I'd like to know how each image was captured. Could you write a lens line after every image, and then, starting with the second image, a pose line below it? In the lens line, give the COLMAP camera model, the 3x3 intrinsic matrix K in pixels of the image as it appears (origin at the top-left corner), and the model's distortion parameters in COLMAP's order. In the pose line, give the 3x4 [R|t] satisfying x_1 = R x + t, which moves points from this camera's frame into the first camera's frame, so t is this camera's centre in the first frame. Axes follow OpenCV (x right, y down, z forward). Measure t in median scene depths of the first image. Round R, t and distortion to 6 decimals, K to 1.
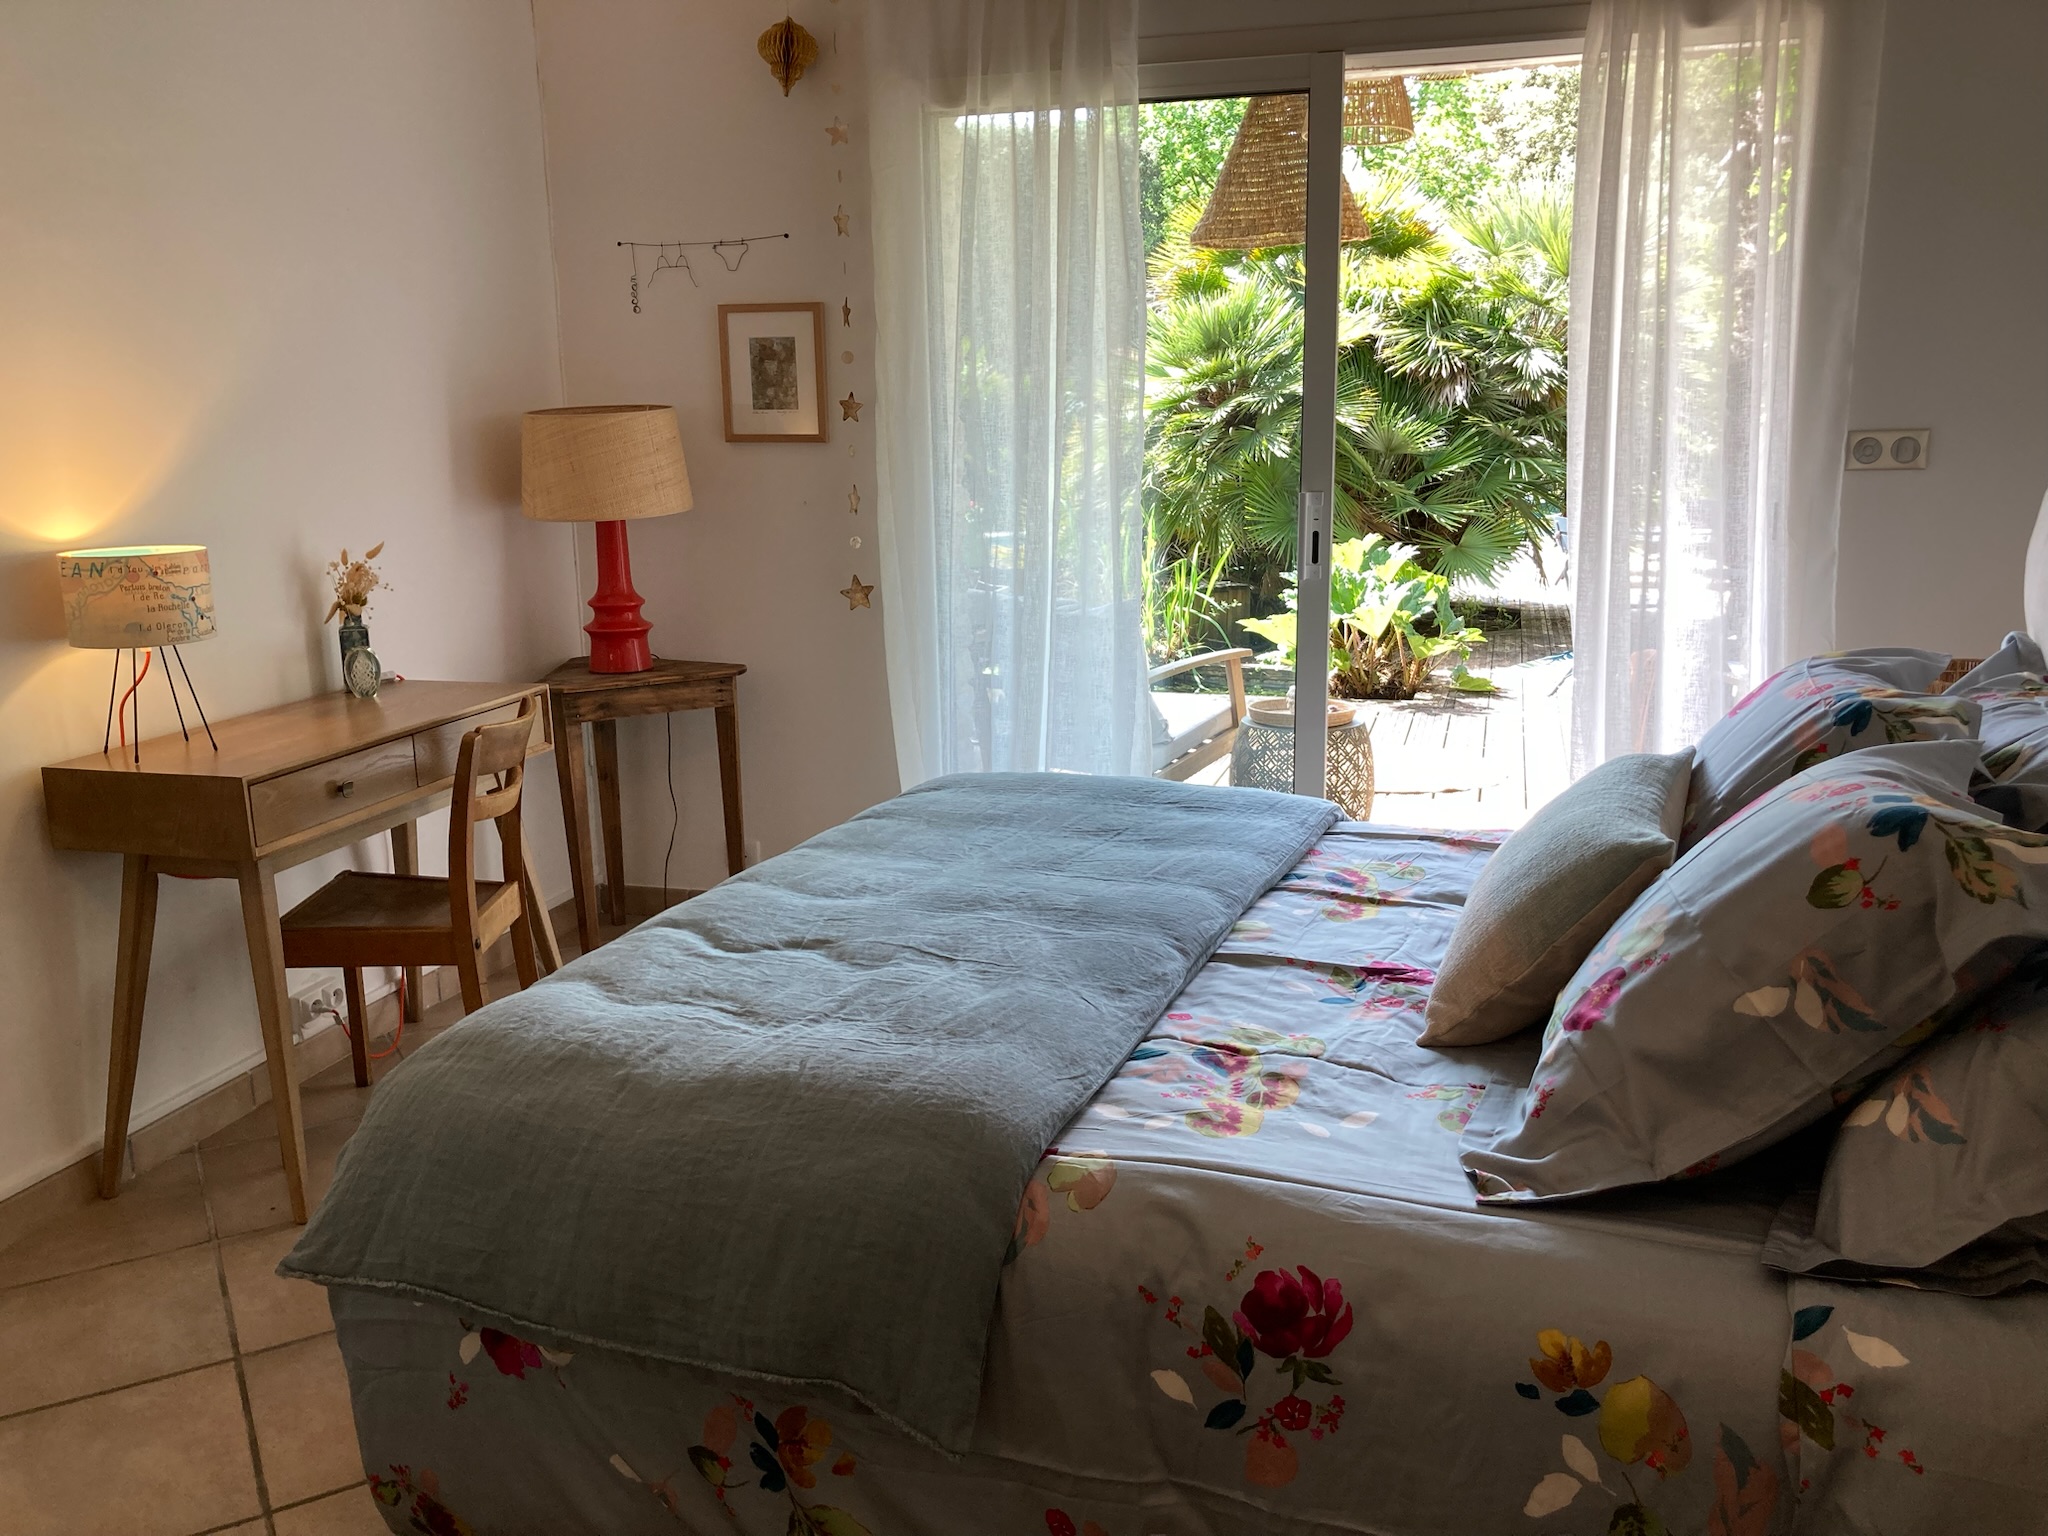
lens RADIAL K [[1701.9, 0, 1028.5], [0, 1701.9, 767.5], [0, 0, 1]] dist [0.024862, -0.008053]
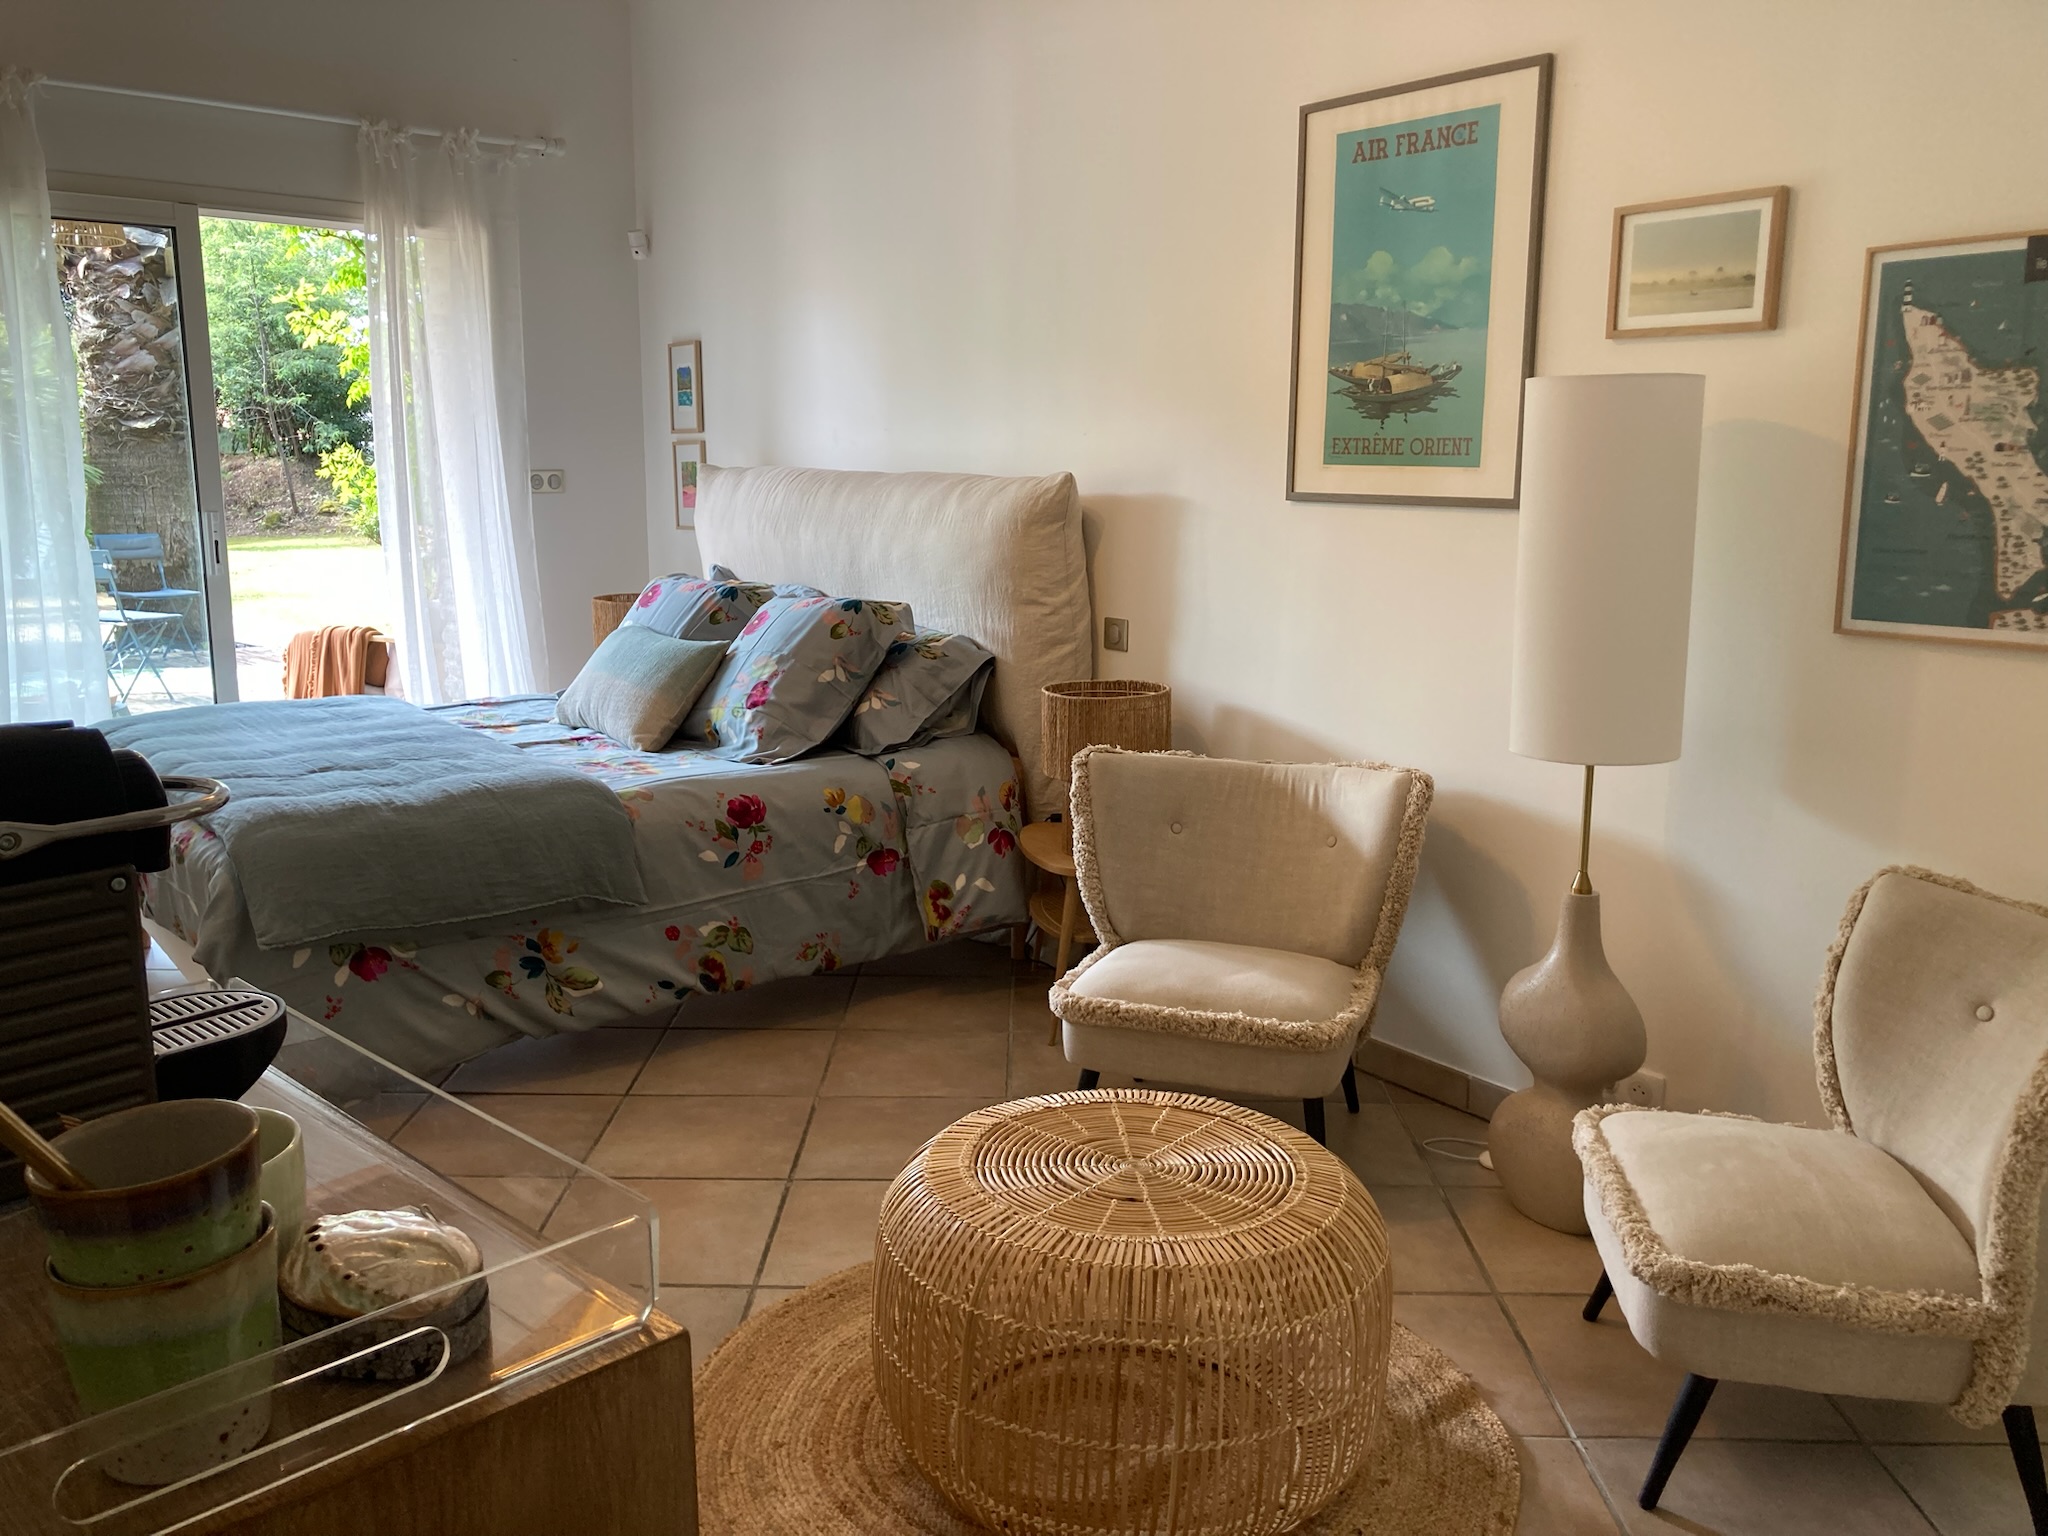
lens RADIAL K [[1701.9, 0, 1021.7], [0, 1701.9, 768.1], [0, 0, 1]] dist [0.024862, -0.008053]
pose [[0.505498, -0.144859, 0.850580, -1.771268], [0.167606, 0.983514, 0.067890, 0.151725], [-0.846392, 0.108244, 0.521444, -0.671554]]
